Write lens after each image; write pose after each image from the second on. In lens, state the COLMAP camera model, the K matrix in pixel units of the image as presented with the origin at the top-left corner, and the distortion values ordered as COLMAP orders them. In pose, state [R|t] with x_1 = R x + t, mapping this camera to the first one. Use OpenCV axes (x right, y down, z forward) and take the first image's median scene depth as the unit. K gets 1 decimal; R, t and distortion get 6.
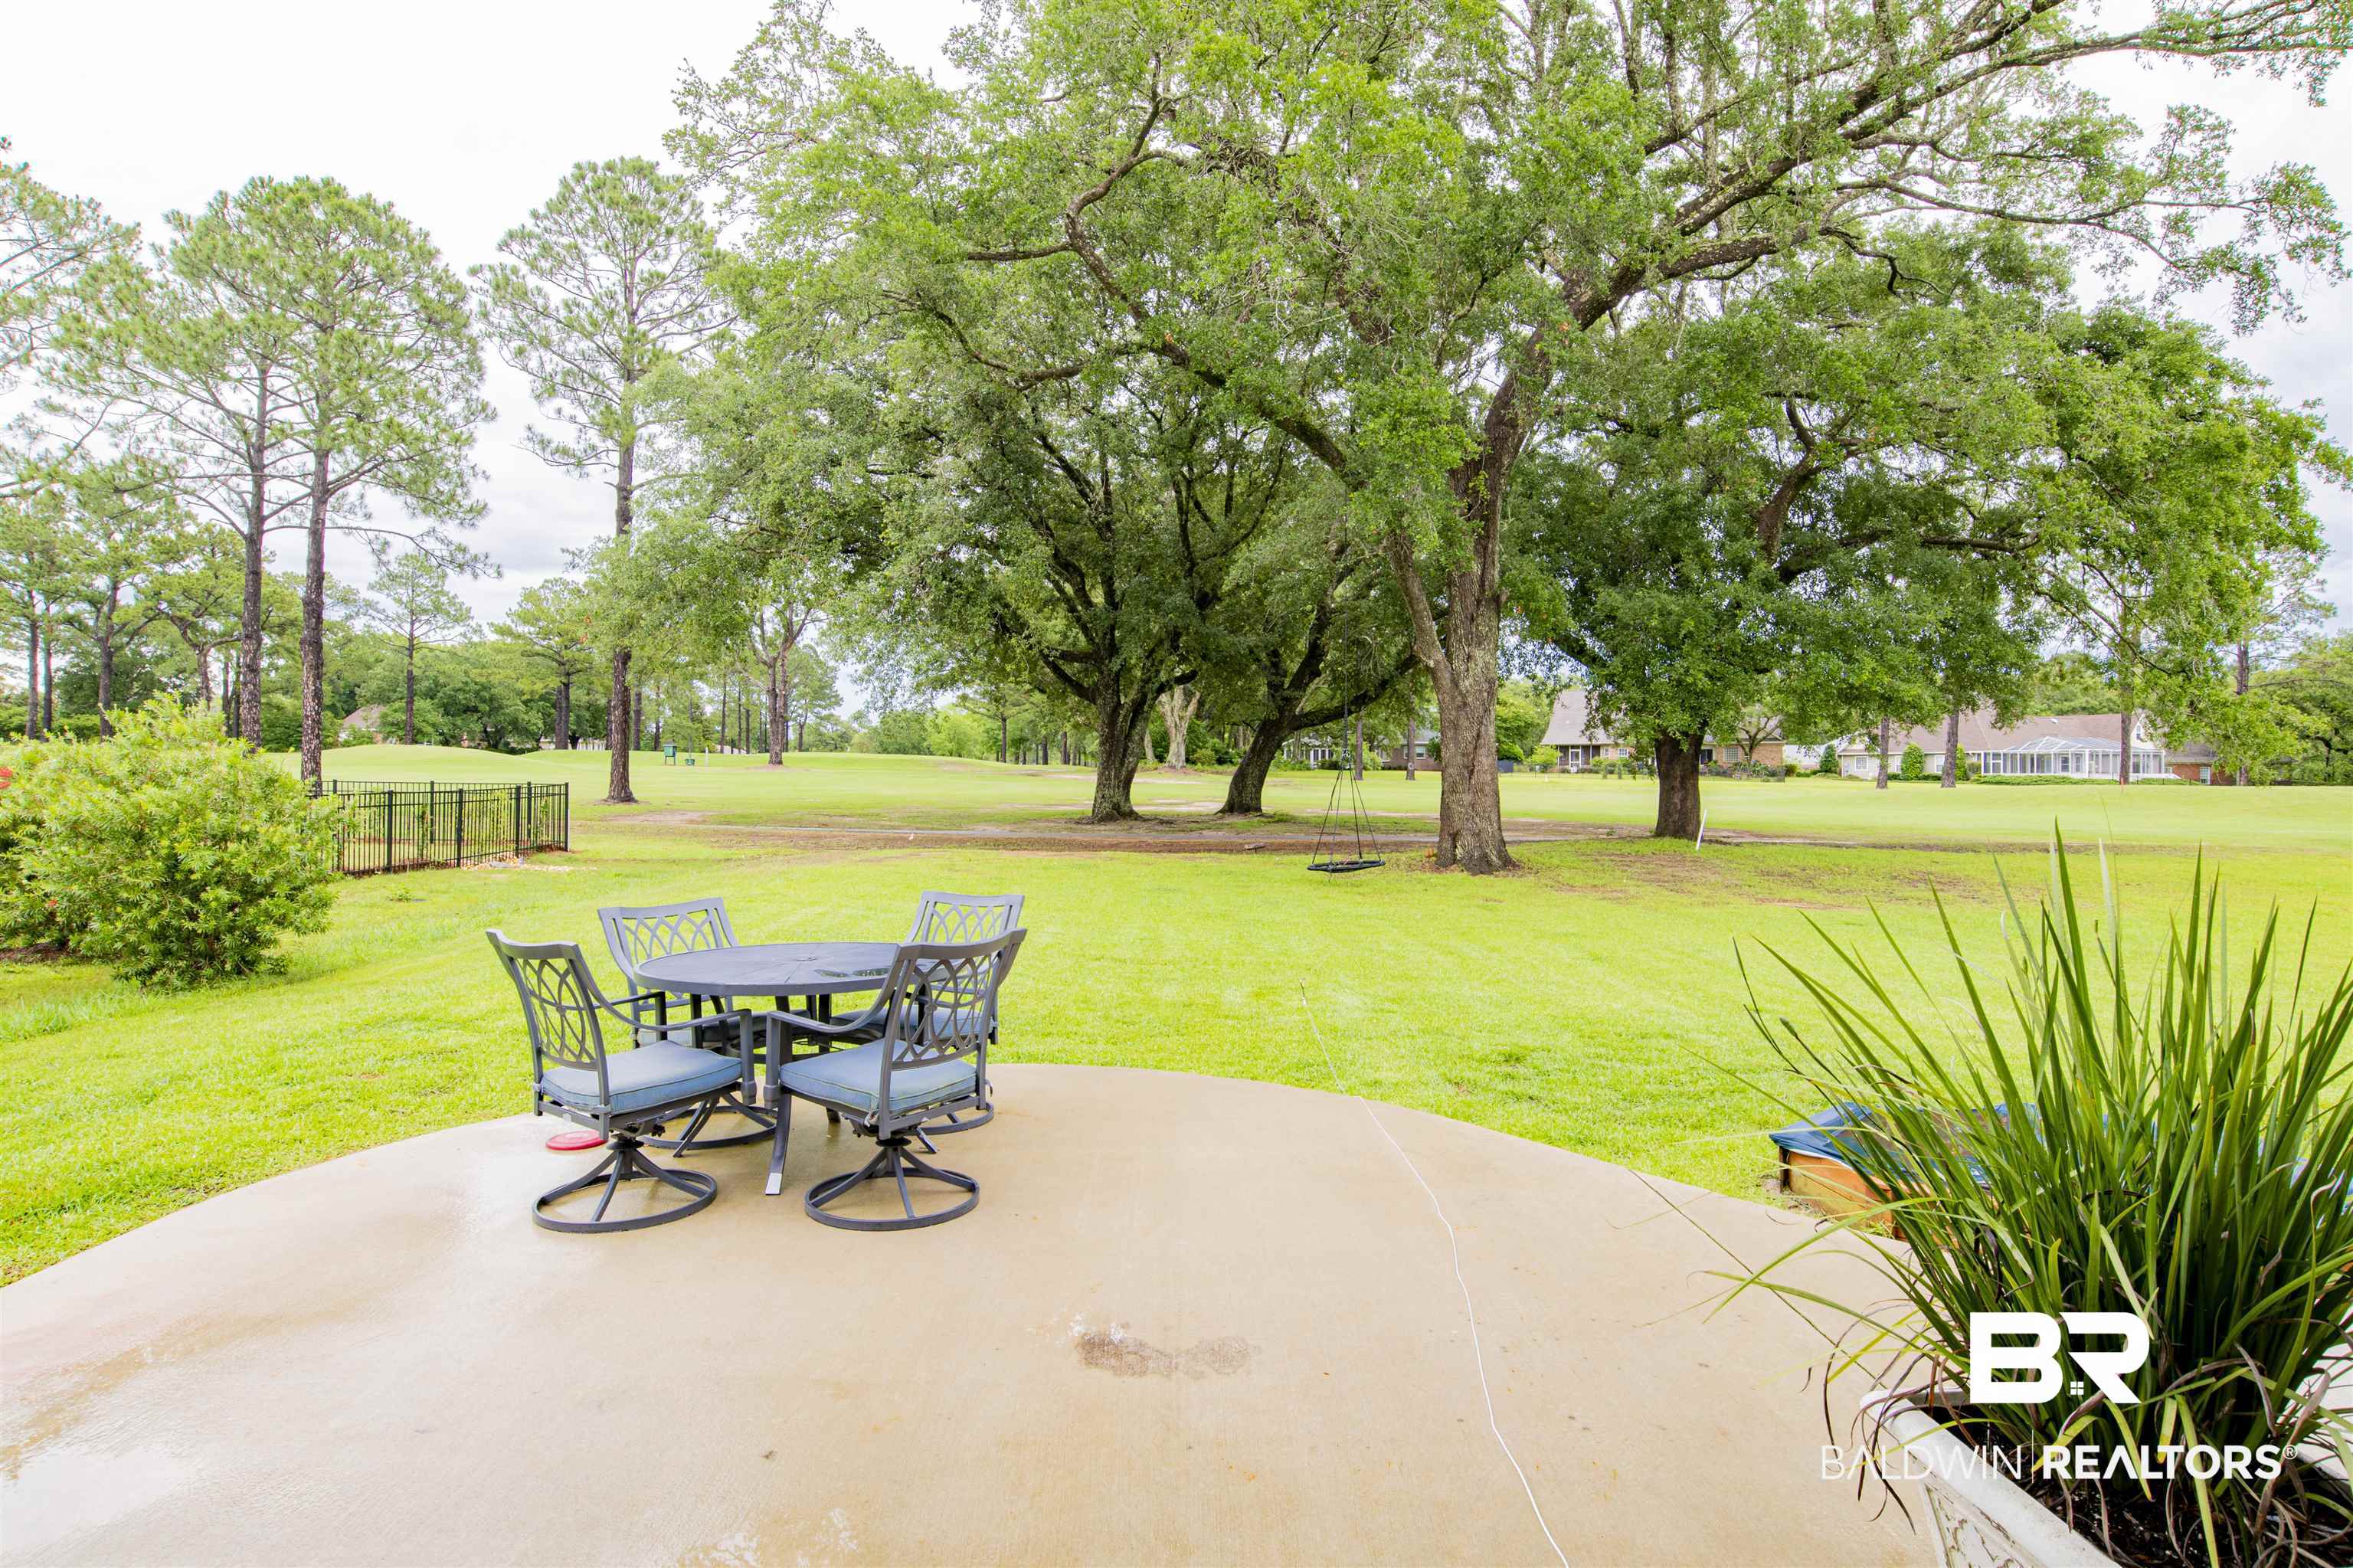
lens RADIAL K [[1264.7, 0, 1176.5], [0, 1264.7, 784.0], [0, 0, 1]] dist [0.000610, 0.000137]
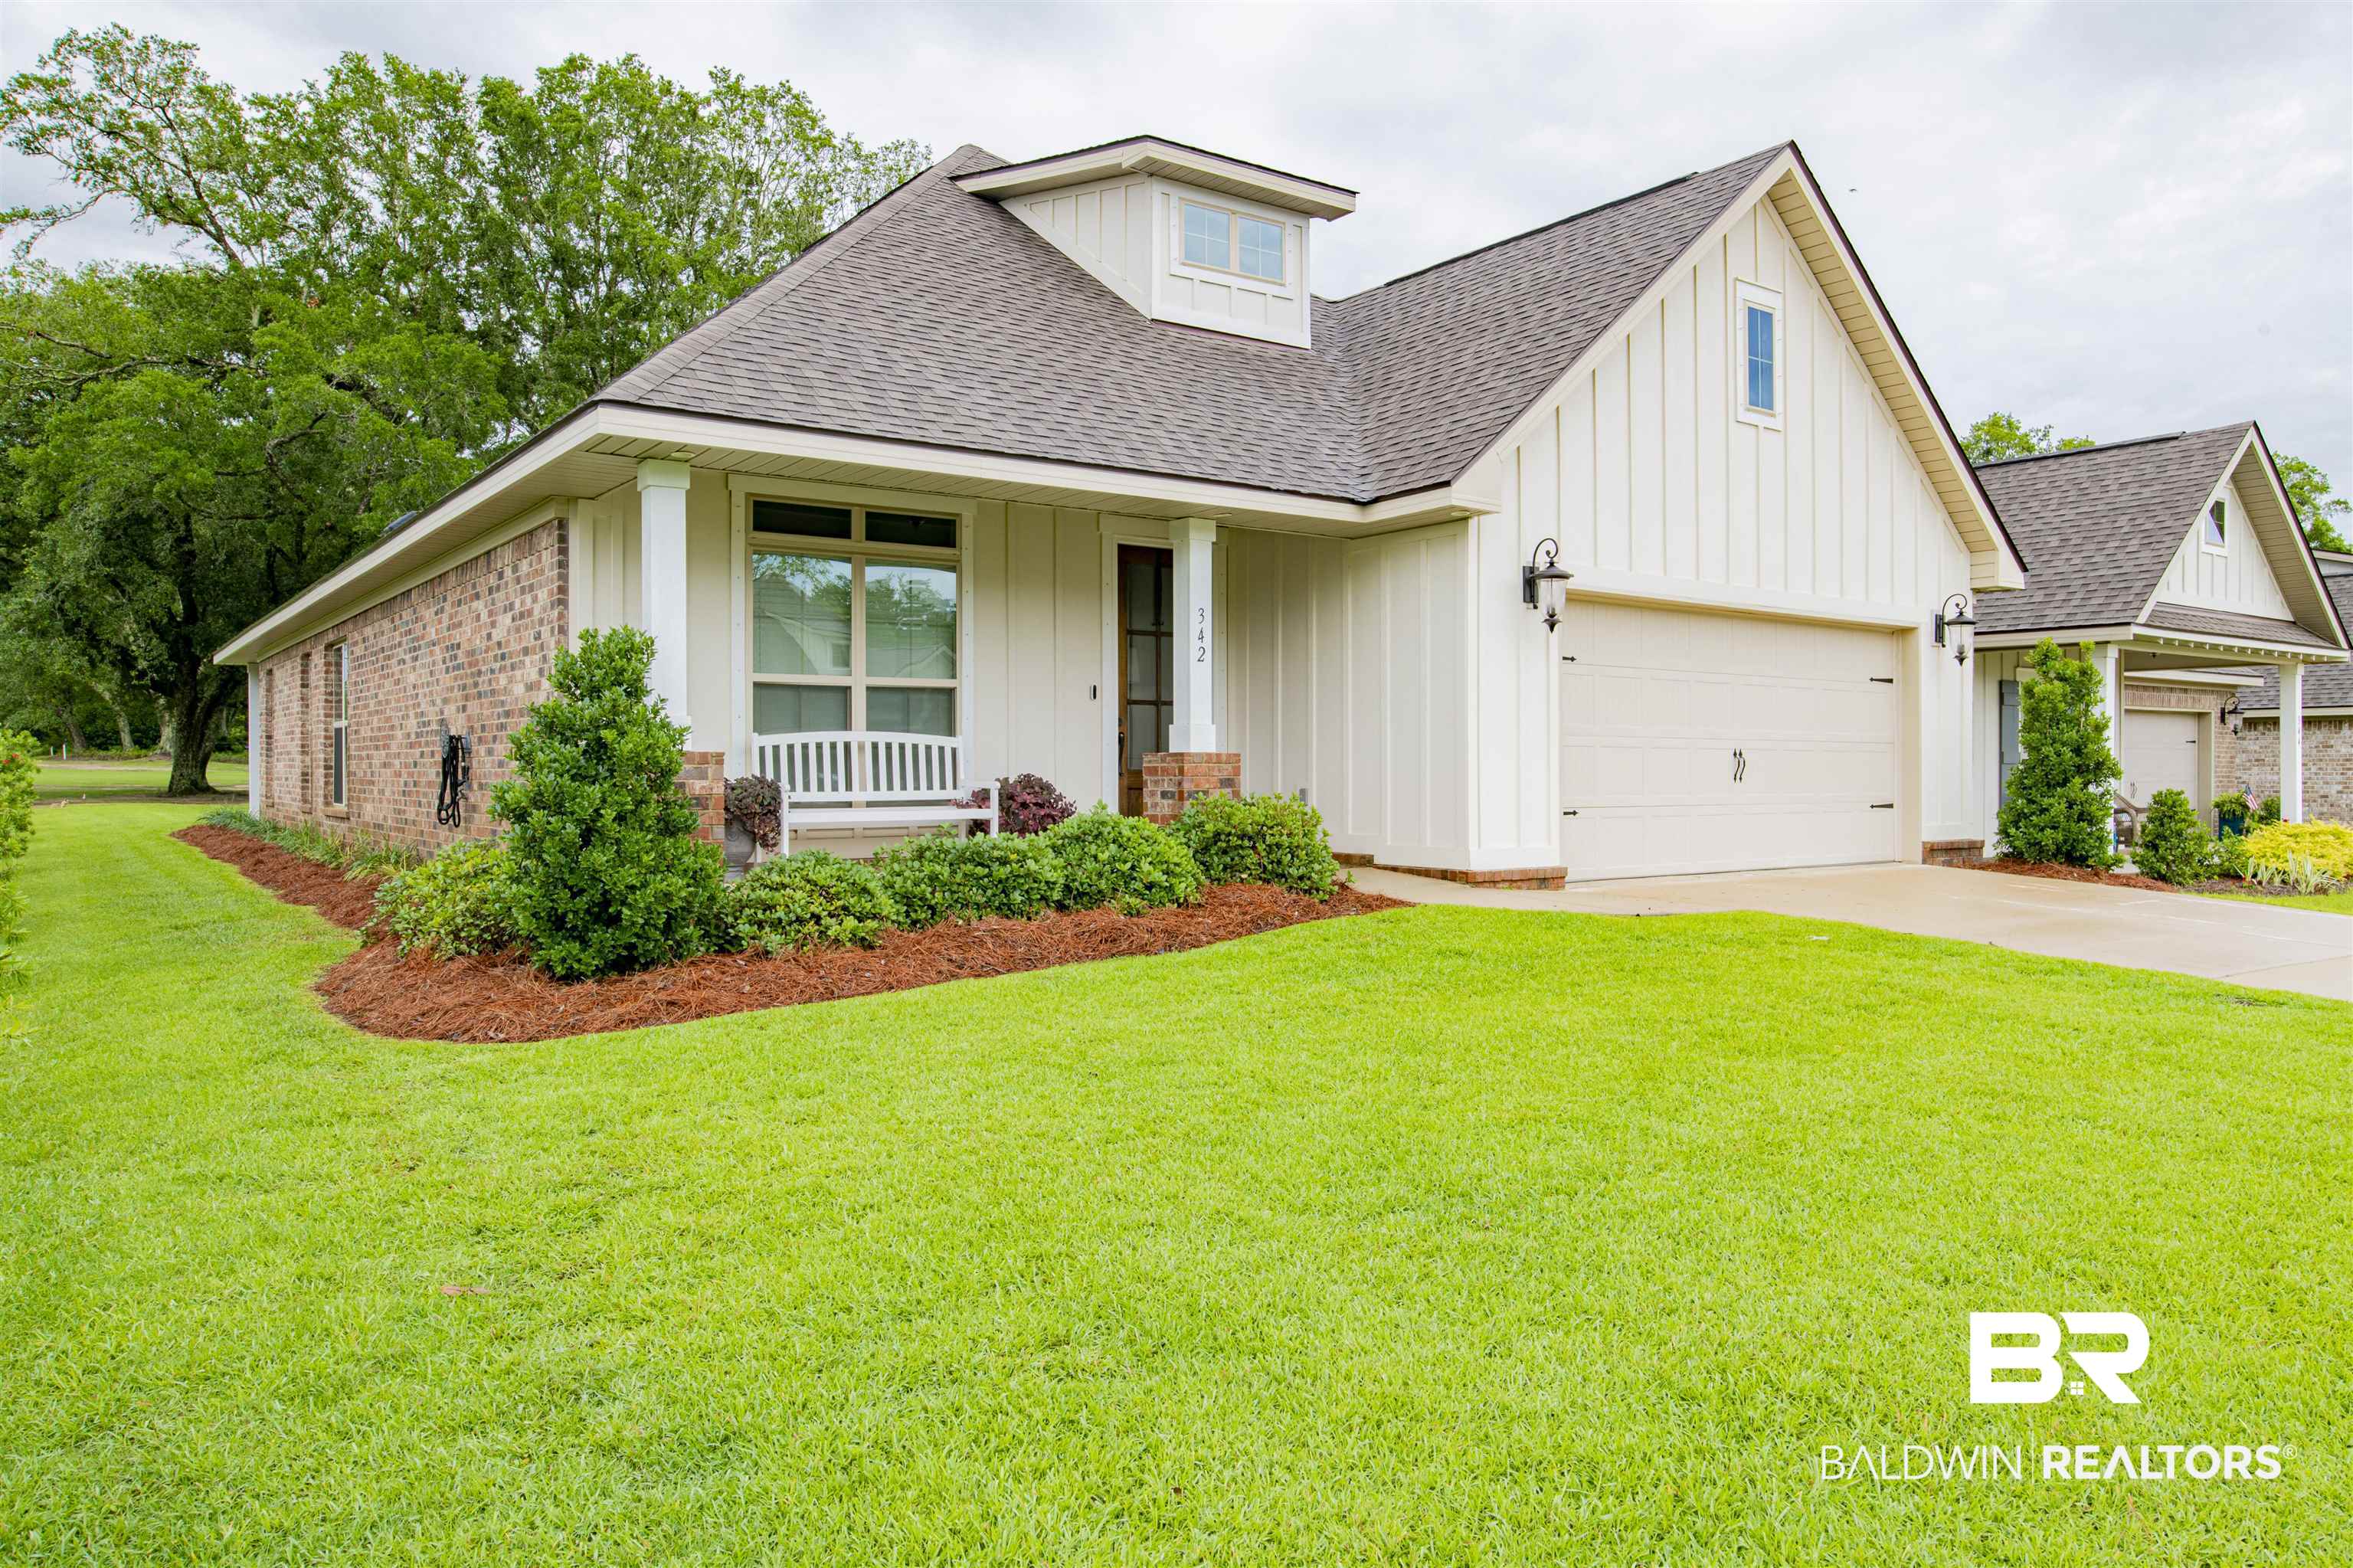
lens RADIAL K [[1610.2, 0, 1176.5], [0, 1610.2, 784.0], [0, 0, 1]] dist [-0.049513, 0.035881]
pose [[0.808640, -0.008771, 0.588239, -0.046421], [0.010450, 0.999945, 0.000545, 0.007140], [-0.588211, 0.005707, 0.808687, -0.197797]]
